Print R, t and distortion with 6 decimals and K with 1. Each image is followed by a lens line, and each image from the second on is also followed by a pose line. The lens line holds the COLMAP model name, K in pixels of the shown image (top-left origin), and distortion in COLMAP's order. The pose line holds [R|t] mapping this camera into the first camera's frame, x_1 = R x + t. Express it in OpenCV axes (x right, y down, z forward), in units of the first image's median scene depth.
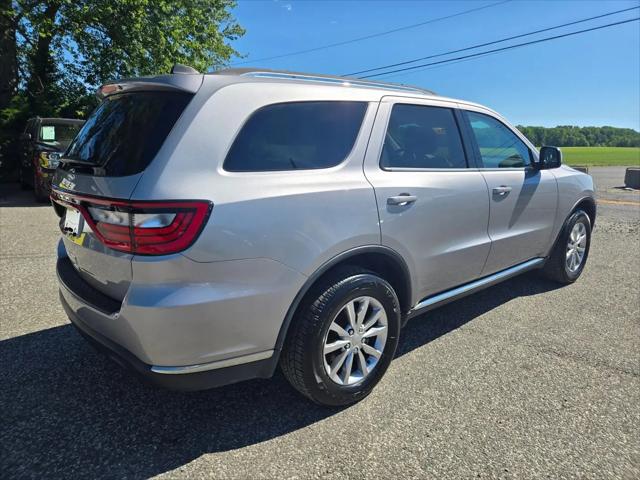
lens RADIAL K [[444.7, 0, 323.2], [0, 444.7, 245.8], [0, 0, 1]] dist [0.070849, -0.056153]
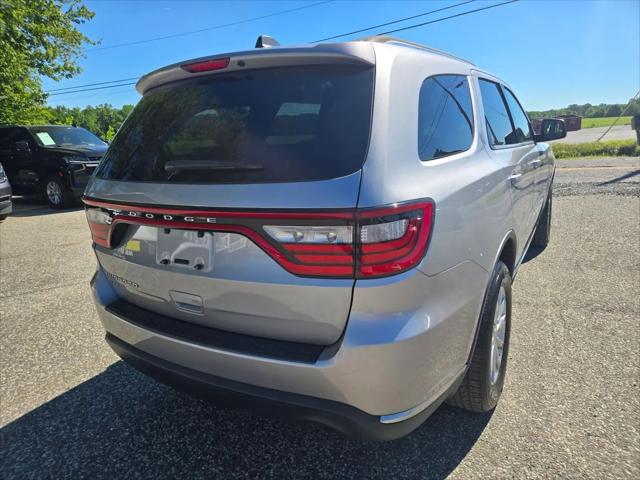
lens RADIAL K [[456.1, 0, 320.0], [0, 456.1, 240.0], [0, 0, 1]] dist [0.012643, -0.001856]
pose [[0.940531, -0.135118, 0.311679, -0.124394], [0.134190, 0.990652, 0.024530, -0.012971], [-0.312080, 0.018753, 0.949871, 0.049126]]
